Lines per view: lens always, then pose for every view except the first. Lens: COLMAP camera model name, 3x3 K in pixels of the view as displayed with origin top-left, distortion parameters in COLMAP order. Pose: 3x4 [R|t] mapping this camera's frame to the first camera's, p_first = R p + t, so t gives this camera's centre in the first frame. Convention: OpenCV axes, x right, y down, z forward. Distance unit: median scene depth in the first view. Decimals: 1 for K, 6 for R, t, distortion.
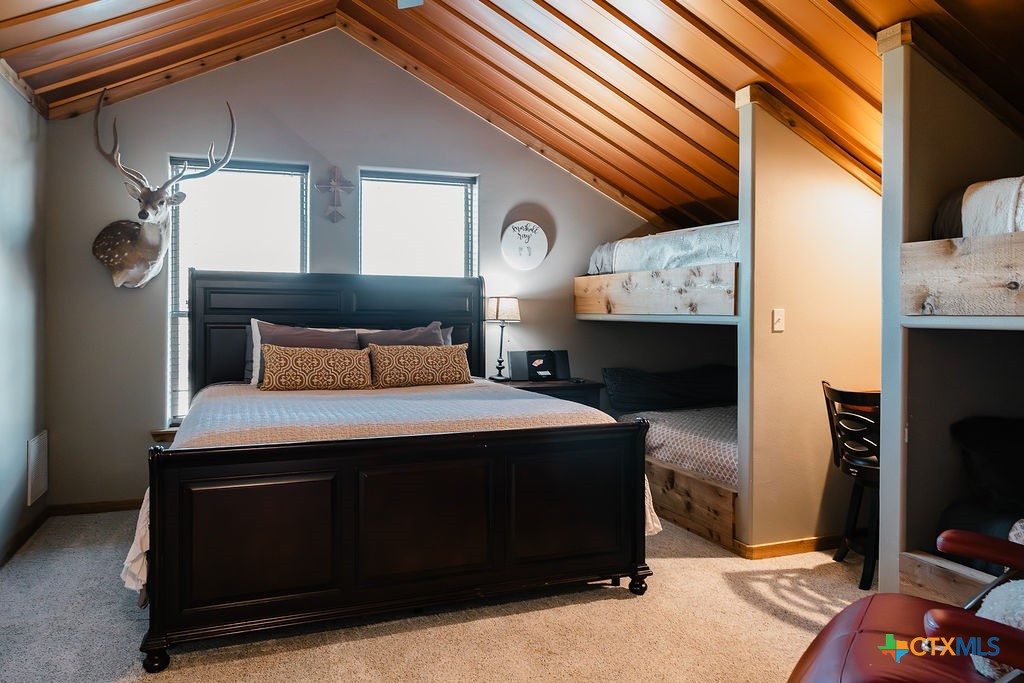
lens RADIAL K [[708.4, 0, 511.9], [0, 708.4, 314.6], [0, 0, 1]] dist [0.000825, 0.000339]
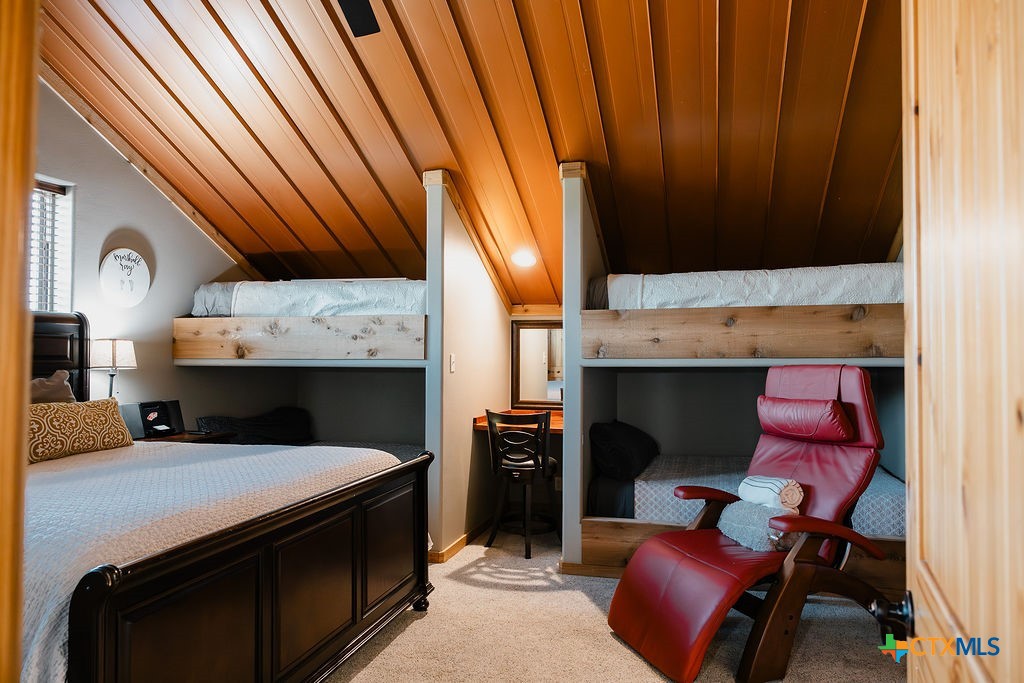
lens RADIAL K [[689.0, 0, 514.2], [0, 689.0, 339.2], [0, 0, 1]] dist [0.000432, 0.000376]
pose [[0.578427, 0.017099, 0.815555, -0.462315], [0.005709, 0.999671, -0.025009, -0.002640], [-0.815714, 0.019122, 0.578139, 0.184239]]
